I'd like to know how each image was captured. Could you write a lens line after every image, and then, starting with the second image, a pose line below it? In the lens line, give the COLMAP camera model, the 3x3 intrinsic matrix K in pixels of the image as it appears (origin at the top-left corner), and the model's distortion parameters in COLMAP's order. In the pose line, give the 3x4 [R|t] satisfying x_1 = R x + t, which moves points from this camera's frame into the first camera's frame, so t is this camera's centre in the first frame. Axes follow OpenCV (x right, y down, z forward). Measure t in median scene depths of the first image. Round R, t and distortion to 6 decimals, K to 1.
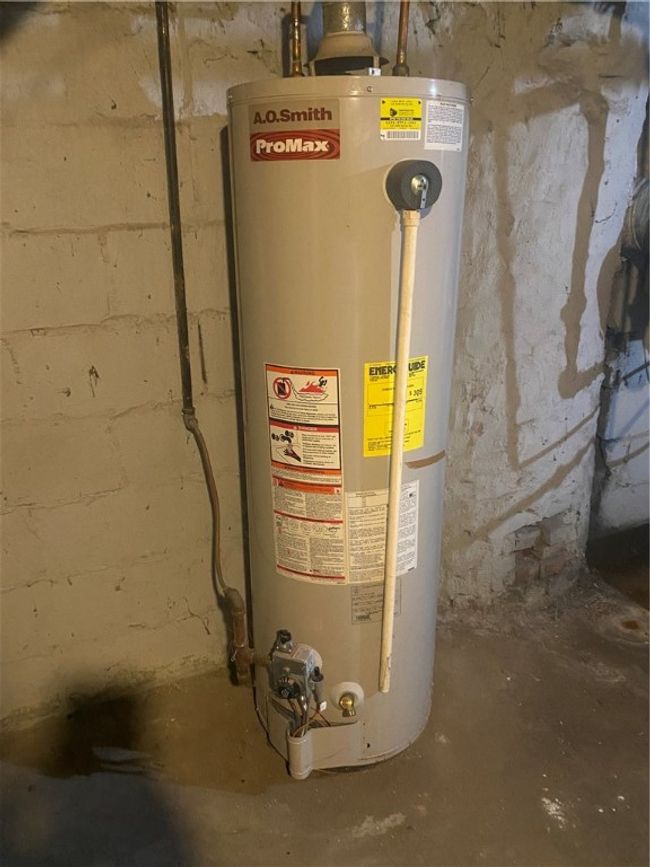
lens RADIAL K [[664.3, 0, 325.1], [0, 664.3, 437.7], [0, 0, 1]] dist [0.033661, -0.023071]
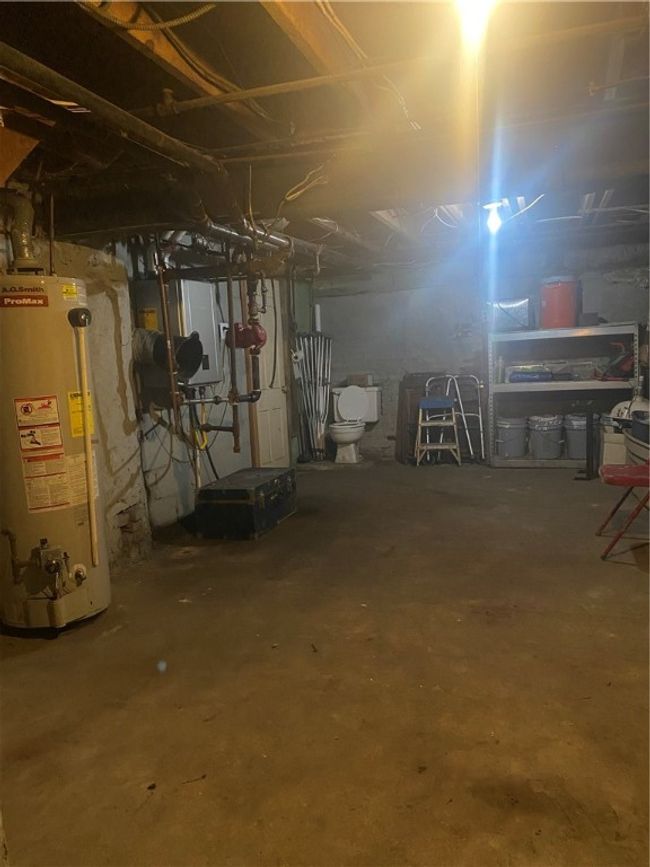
lens RADIAL K [[664.3, 0, 326.3], [0, 664.3, 433.5], [0, 0, 1]] dist [0.033661, -0.023071]
pose [[0.696397, -0.109467, 0.709259, -0.864897], [0.288258, 0.947737, -0.136757, 0.529235], [-0.657220, 0.299686, 0.691556, -0.992529]]
